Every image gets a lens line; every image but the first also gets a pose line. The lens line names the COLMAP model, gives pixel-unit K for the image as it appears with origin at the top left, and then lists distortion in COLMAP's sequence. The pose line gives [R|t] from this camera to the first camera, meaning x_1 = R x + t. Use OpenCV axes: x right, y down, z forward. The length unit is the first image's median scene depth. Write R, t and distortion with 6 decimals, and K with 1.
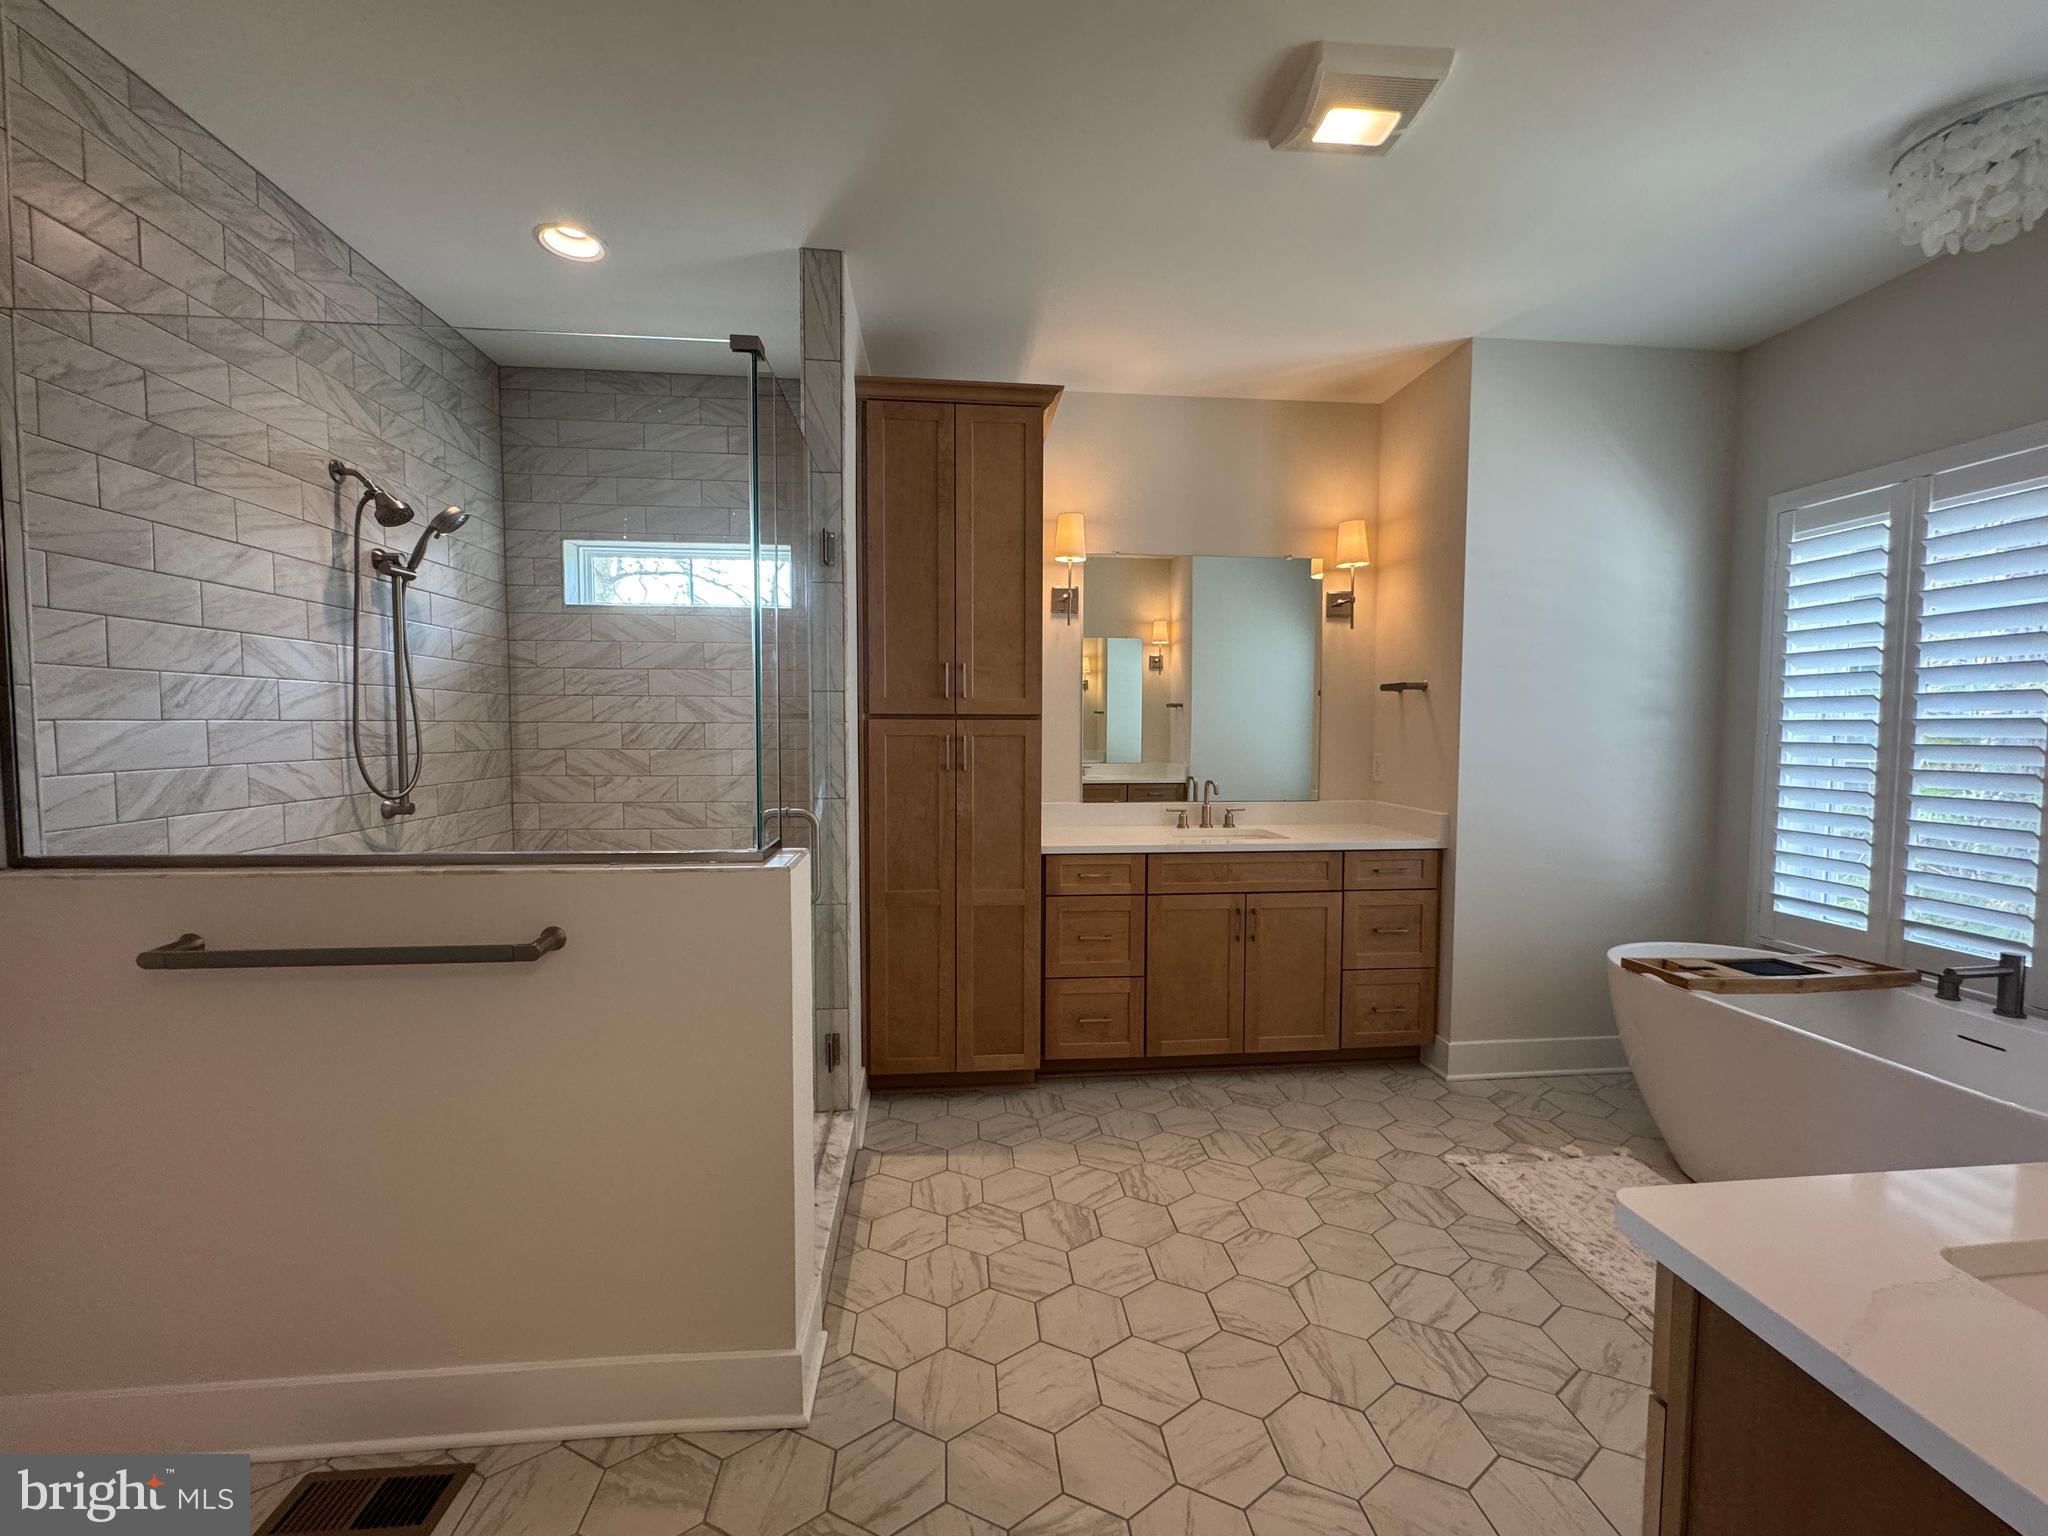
lens RADIAL K [[812.8, 0, 1022.7], [0, 812.8, 769.1], [0, 0, 1]] dist [-0.004521, 0.000060]
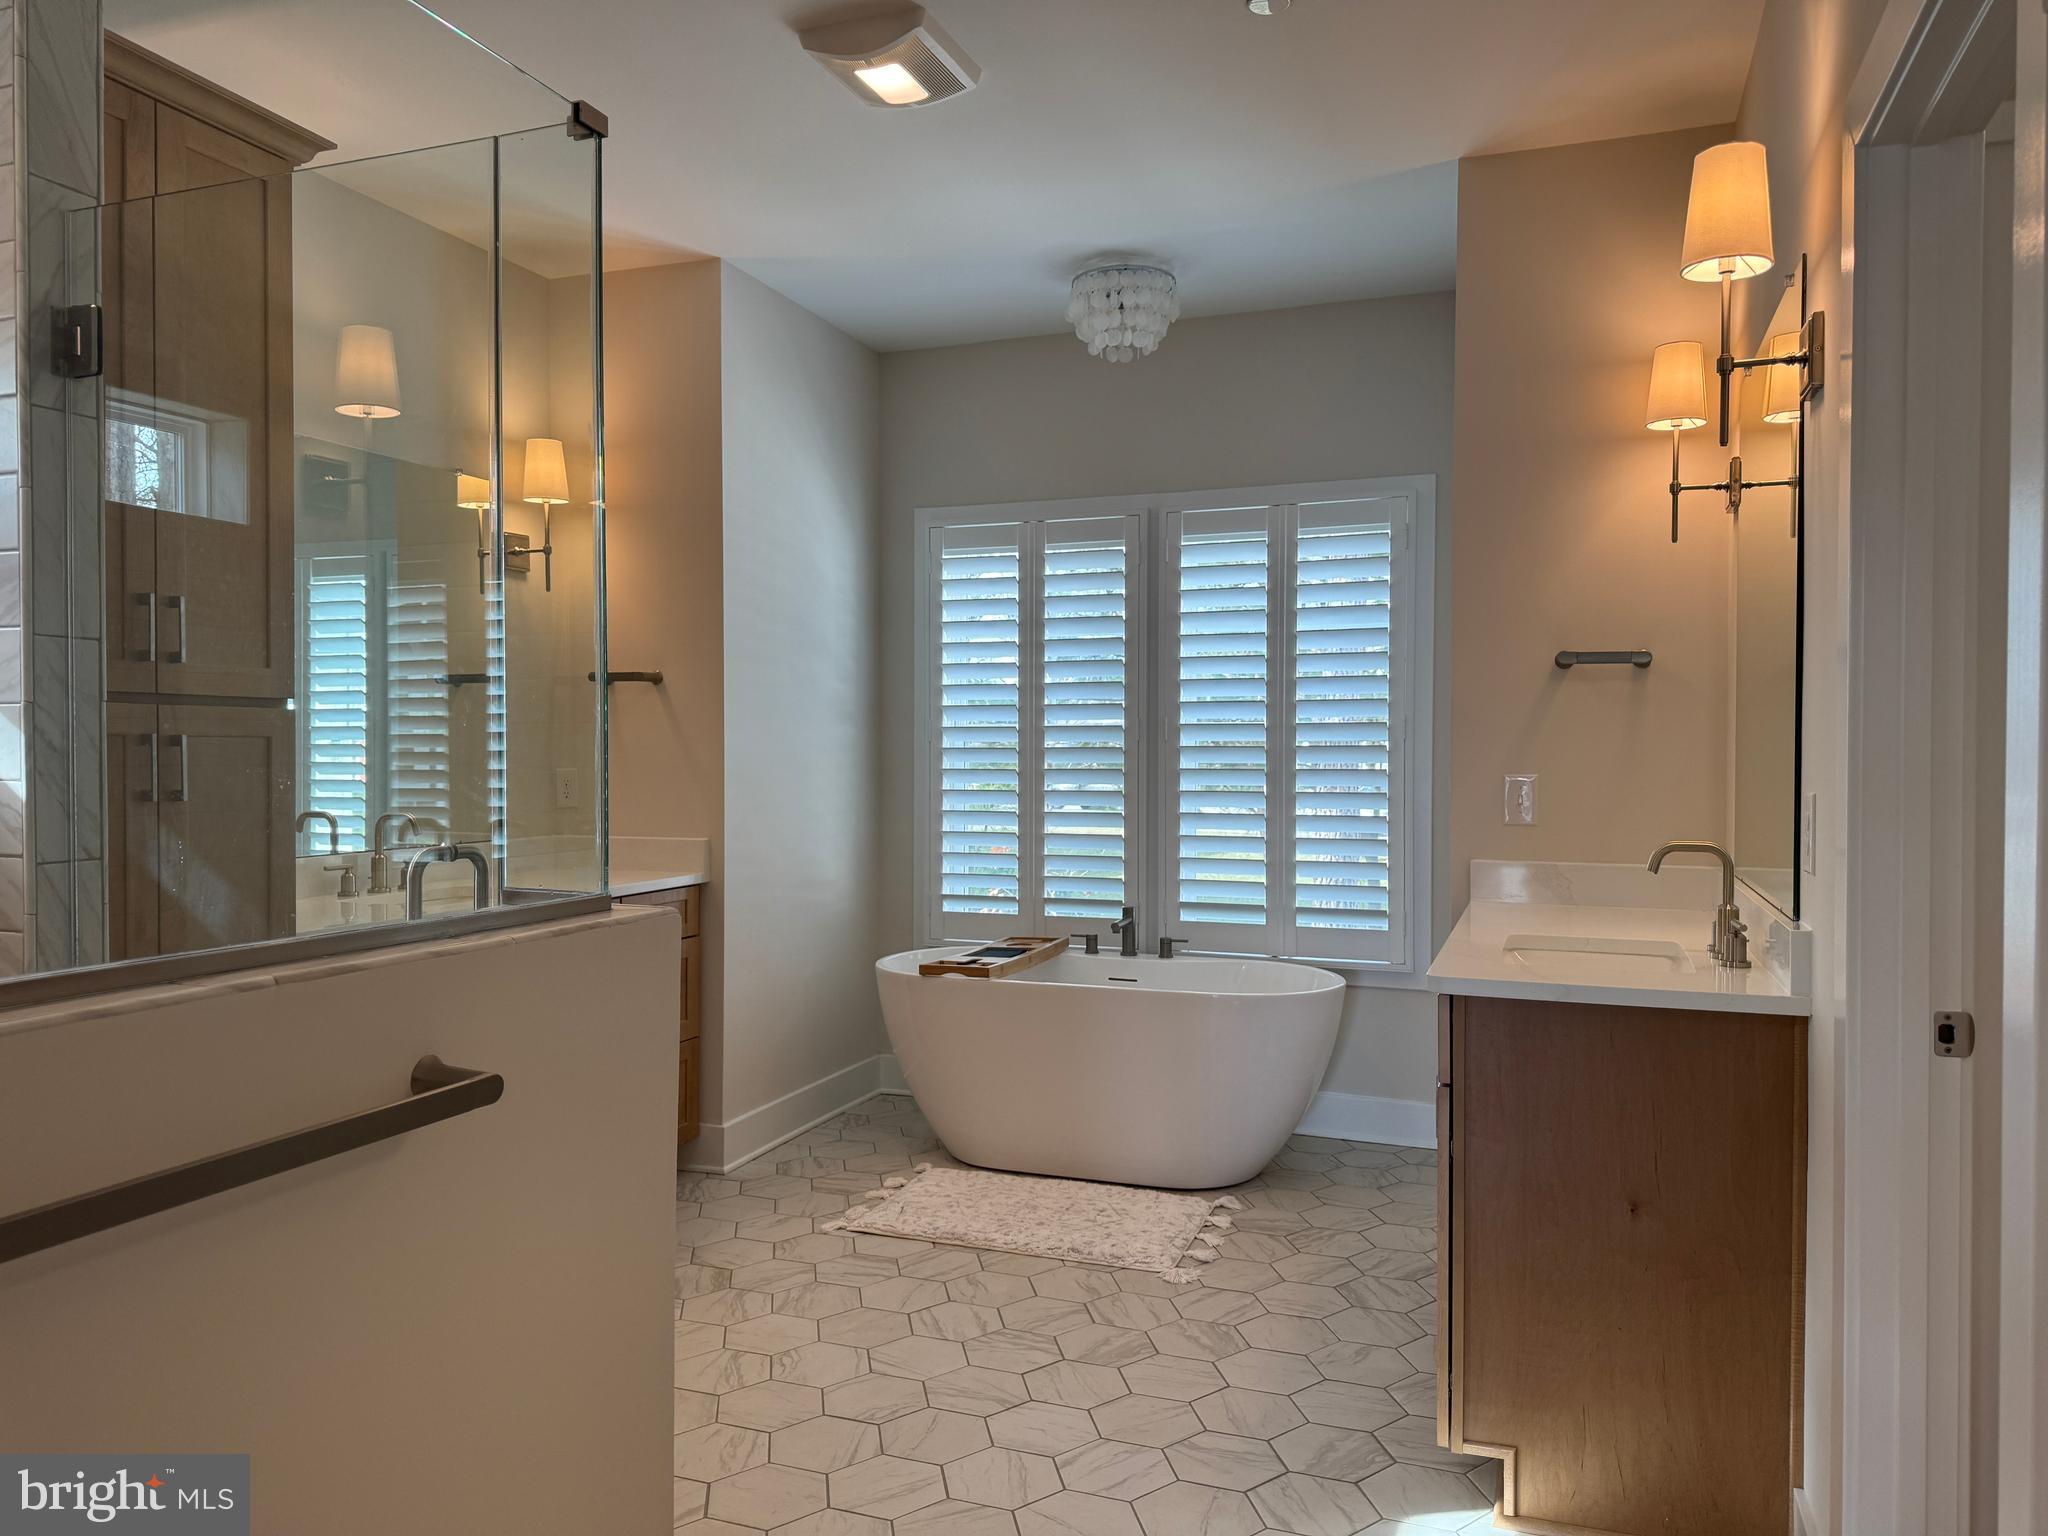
lens RADIAL K [[1439.5, 0, 1023.0], [0, 1439.5, 773.2], [0, 0, 1]] dist [0.043934, -0.059927]
pose [[0.436306, -0.016523, 0.899647, -0.738911], [0.047423, 0.998864, -0.004654, 0.014575], [-0.898548, 0.044695, 0.436593, 0.117830]]
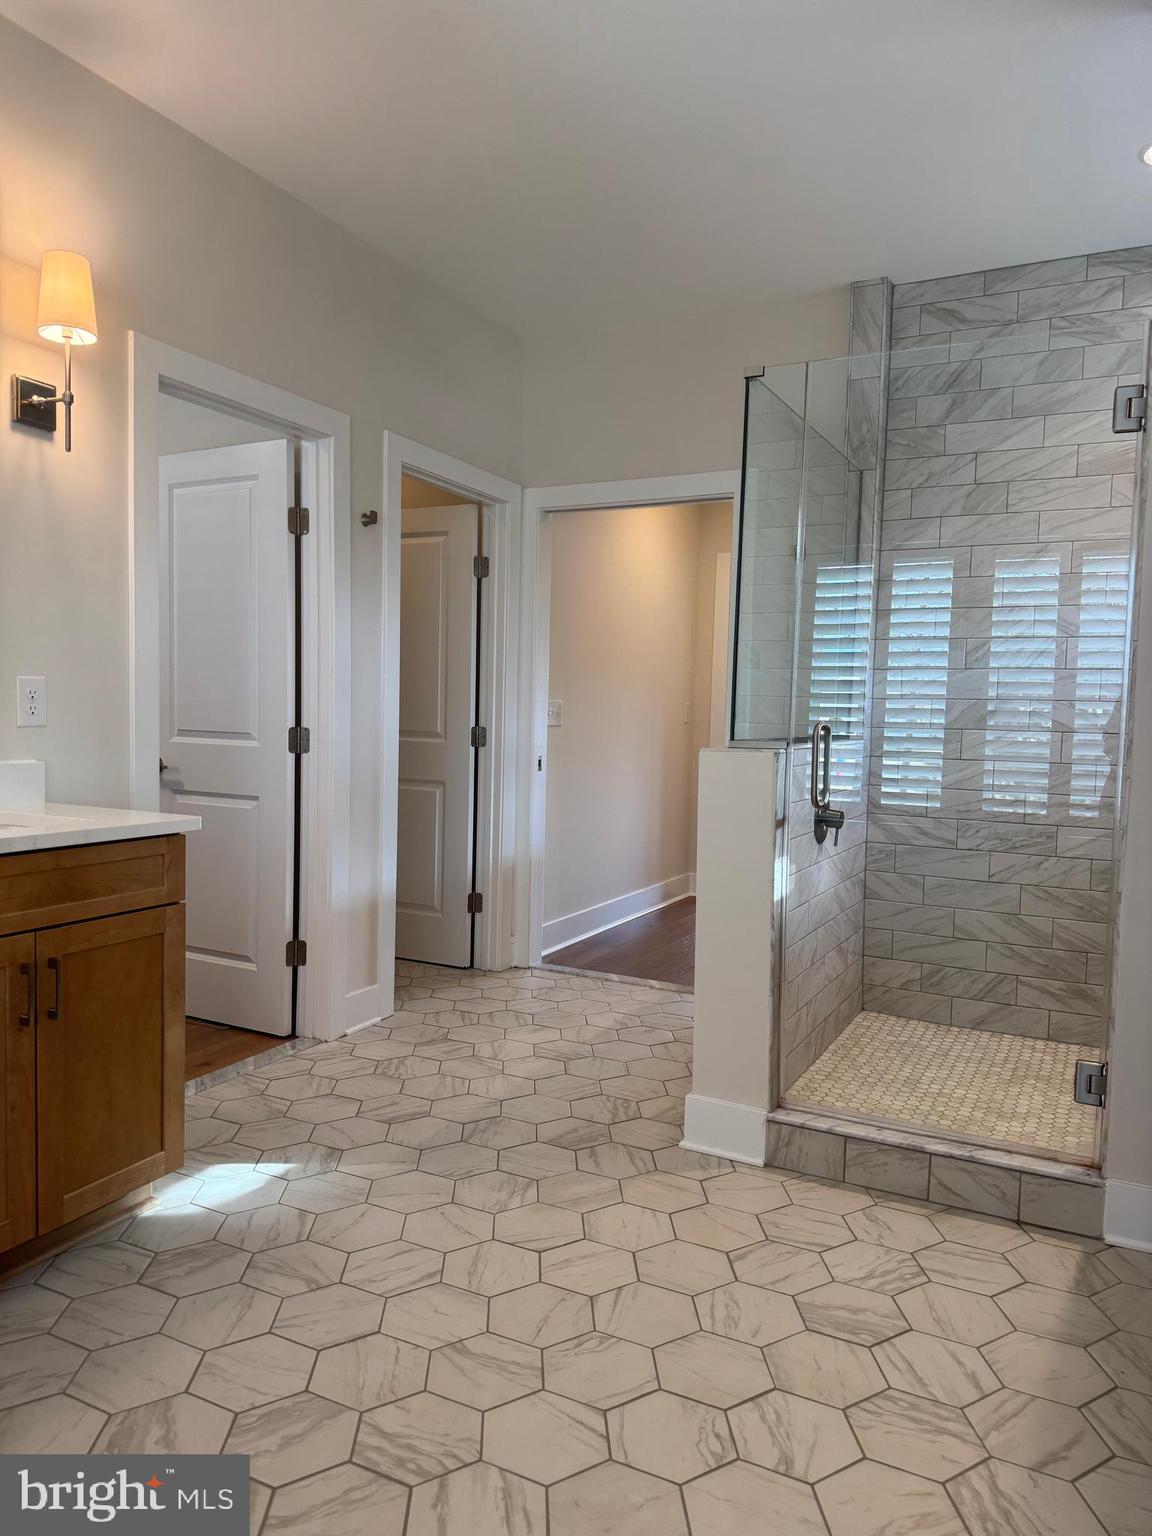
lens RADIAL K [[1079.6, 0, 574.8], [0, 1079.6, 781.2], [0, 0, 1]] dist [0.043934, -0.059927]
pose [[-0.535579, 0.041471, -0.843466, 0.842944], [-0.073777, 0.992677, 0.095654, 0.008412], [0.841256, 0.113459, -0.528598, 1.071443]]
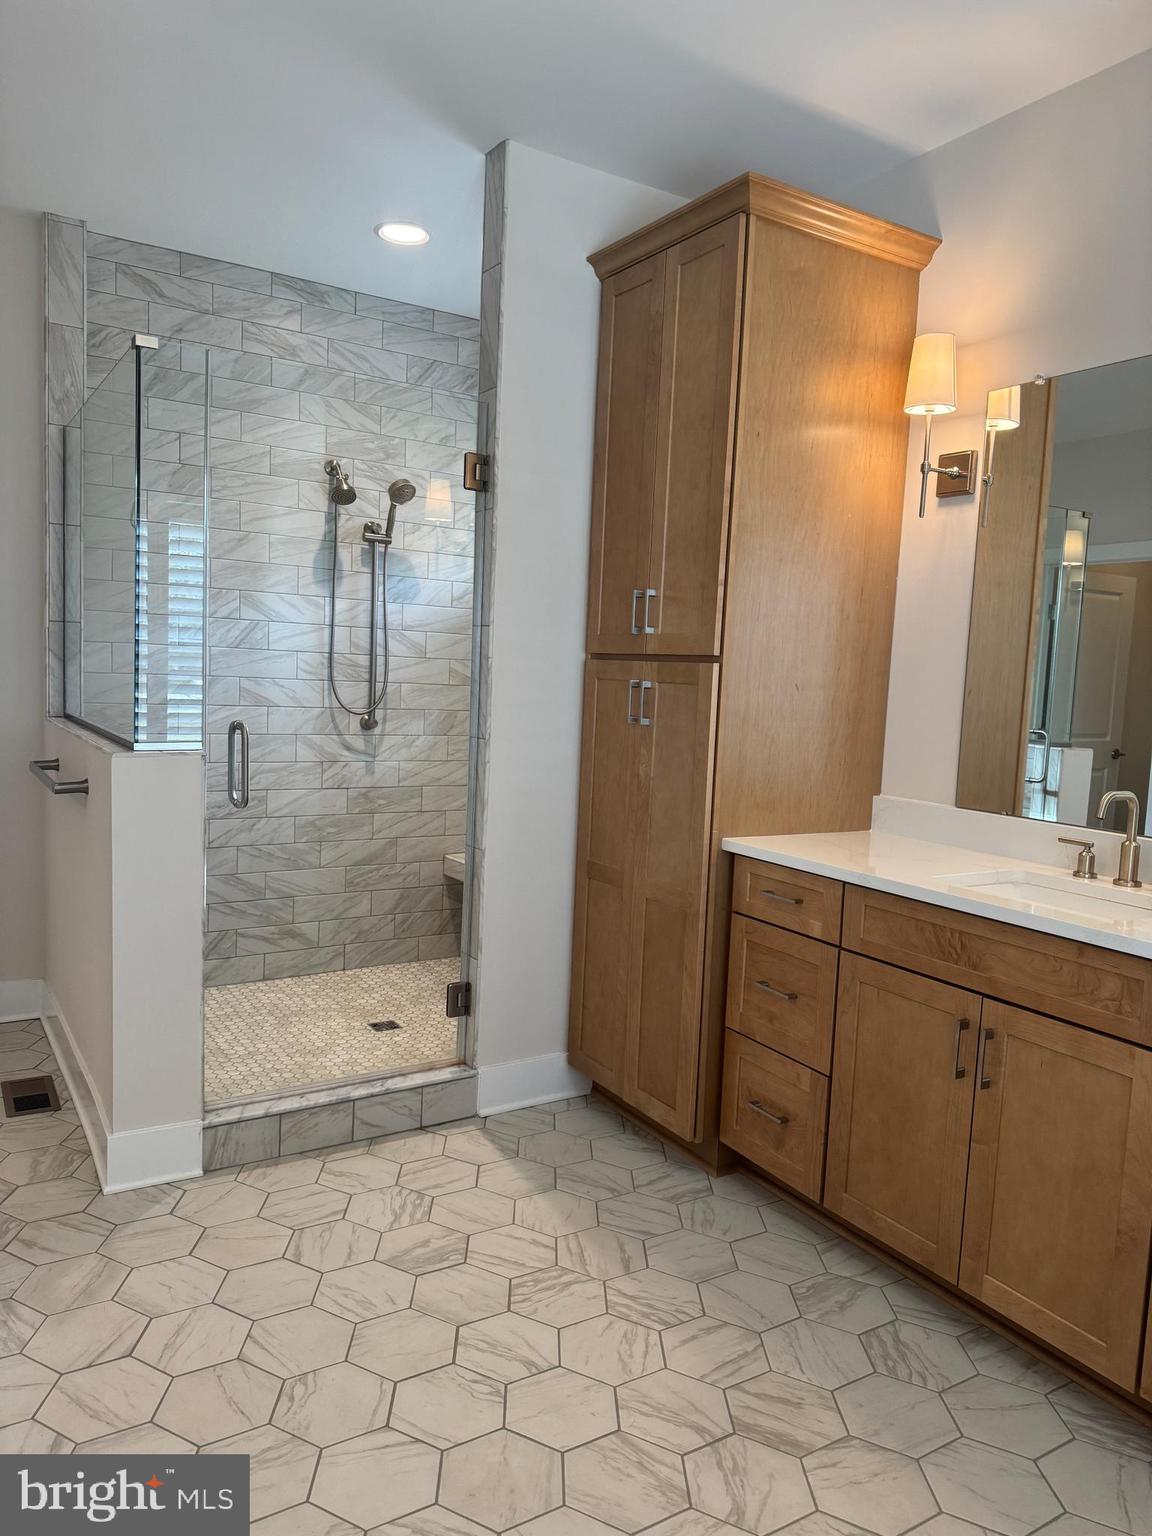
lens RADIAL K [[1079.6, 0, 576.1], [0, 1079.6, 776.6], [0, 0, 1]] dist [0.043934, -0.059927]
pose [[0.447651, 0.104822, -0.888043, 0.917370], [-0.091385, 0.993269, 0.071177, -0.018971], [0.889527, 0.049291, 0.454217, 0.514375]]
